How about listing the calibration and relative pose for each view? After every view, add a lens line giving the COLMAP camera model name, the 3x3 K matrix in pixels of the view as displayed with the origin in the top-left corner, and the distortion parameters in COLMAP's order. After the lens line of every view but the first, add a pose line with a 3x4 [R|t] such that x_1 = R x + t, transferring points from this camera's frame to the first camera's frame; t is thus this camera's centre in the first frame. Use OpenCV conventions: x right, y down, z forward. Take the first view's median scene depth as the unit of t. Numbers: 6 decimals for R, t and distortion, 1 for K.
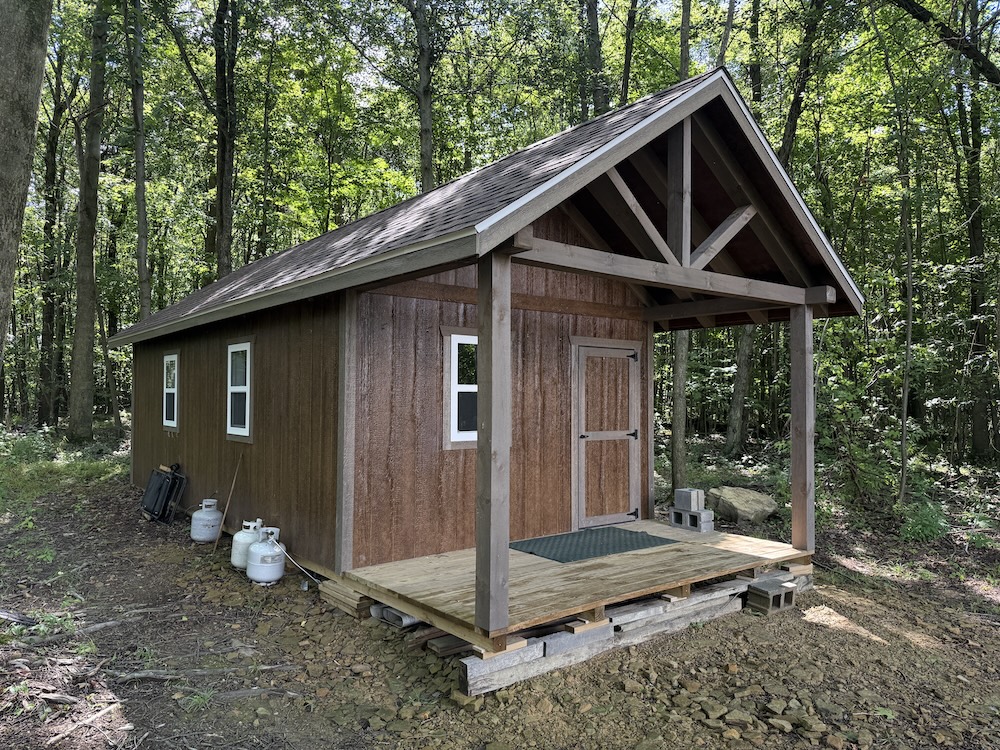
lens RADIAL K [[712.6, 0, 500.0], [0, 712.6, 375.0], [0, 0, 1]] dist [0.003557, -0.000516]
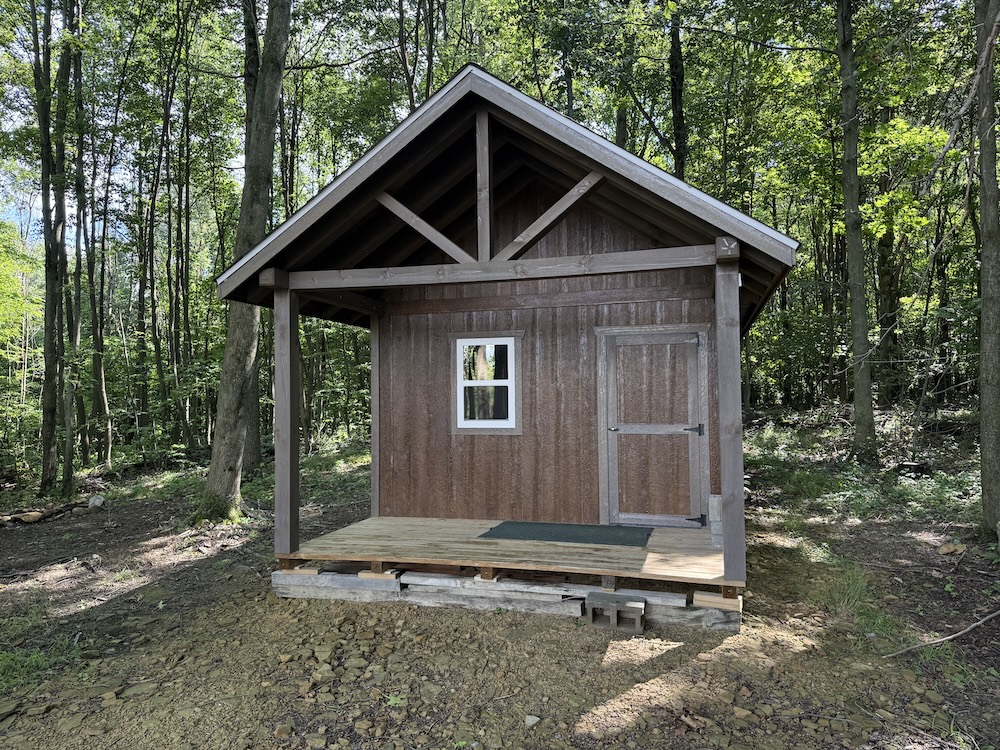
lens RADIAL K [[736.4, 0, 500.0], [0, 736.4, 375.0], [0, 0, 1]] dist [0.077153, -0.000384]
pose [[0.577009, -0.031388, -0.816134, 0.913405], [0.034721, 0.999301, -0.013884, 0.023137], [0.815999, -0.020326, 0.577695, 0.313095]]
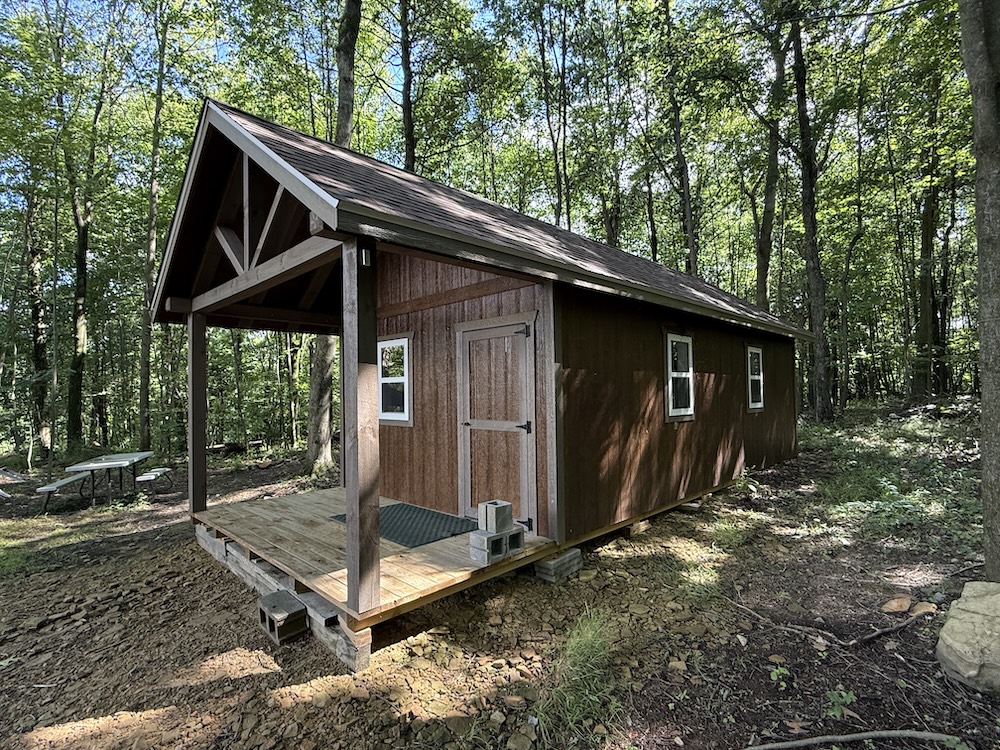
lens RADIAL K [[517.5, 0, 500.0], [0, 517.5, 375.0], [0, 0, 1]] dist [0.000631, 0.000568]
pose [[0.083319, -0.036634, -0.995849, 0.889711], [0.048035, 0.998310, -0.032706, 0.048006], [0.995365, -0.045111, 0.084938, 1.057429]]
